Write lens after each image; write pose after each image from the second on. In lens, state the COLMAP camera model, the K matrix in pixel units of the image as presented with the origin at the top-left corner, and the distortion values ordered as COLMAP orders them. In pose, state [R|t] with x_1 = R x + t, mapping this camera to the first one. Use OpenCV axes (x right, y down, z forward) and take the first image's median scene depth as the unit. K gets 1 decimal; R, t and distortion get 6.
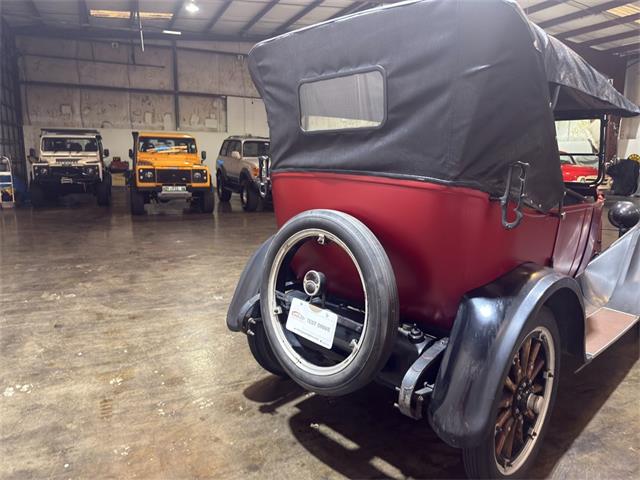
lens RADIAL K [[452.2, 0, 320.0], [0, 452.2, 235.0], [0, 0, 1]] dist [0.038060, -0.055036]
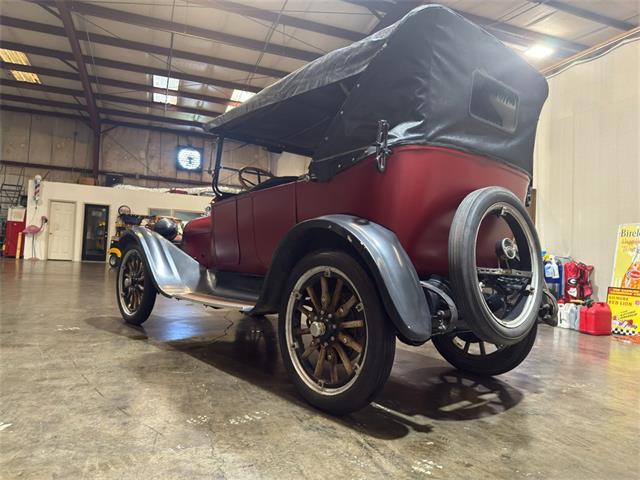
lens RADIAL K [[452.2, 0, 325.0], [0, 452.2, 242.2], [0, 0, 1]] dist [0.038060, -0.055036]
pose [[0.065720, 0.008598, 0.997801, -0.928886], [0.113110, 0.993453, -0.016011, 0.041876], [-0.991407, 0.113914, 0.064317, 1.067857]]
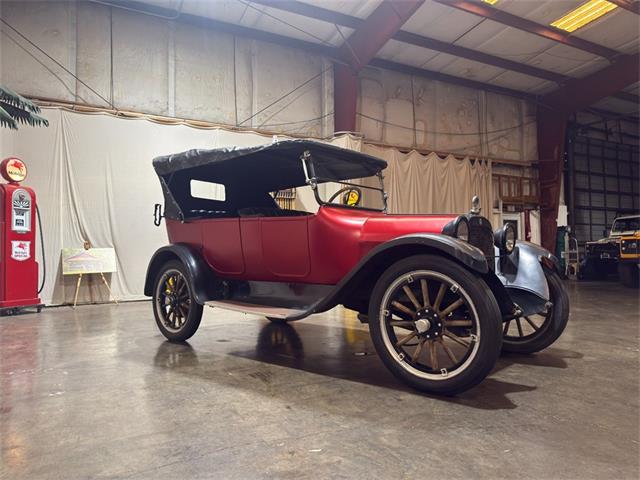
lens RADIAL K [[452.2, 0, 320.8], [0, 452.2, 242.6], [0, 0, 1]] dist [0.038060, -0.055036]
pose [[0.060571, -0.051756, -0.996821, 2.138553], [-0.150178, 0.986815, -0.060362, 0.068954], [0.986802, 0.153357, 0.052000, 1.190845]]
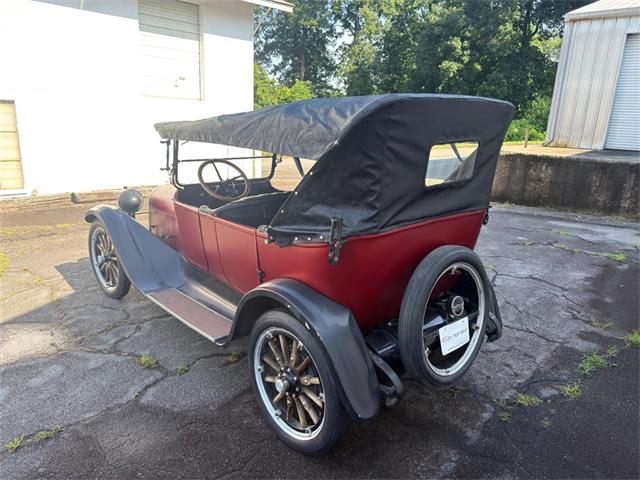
lens RADIAL K [[452.2, 0, 319.9], [0, 452.2, 236.4], [0, 0, 1]] dist [0.038060, -0.055036]
pose [[0.024566, -0.283367, 0.958697, -0.902790], [0.140760, 0.950413, 0.277312, -0.367668], [-0.989739, 0.128133, 0.063235, 0.974763]]
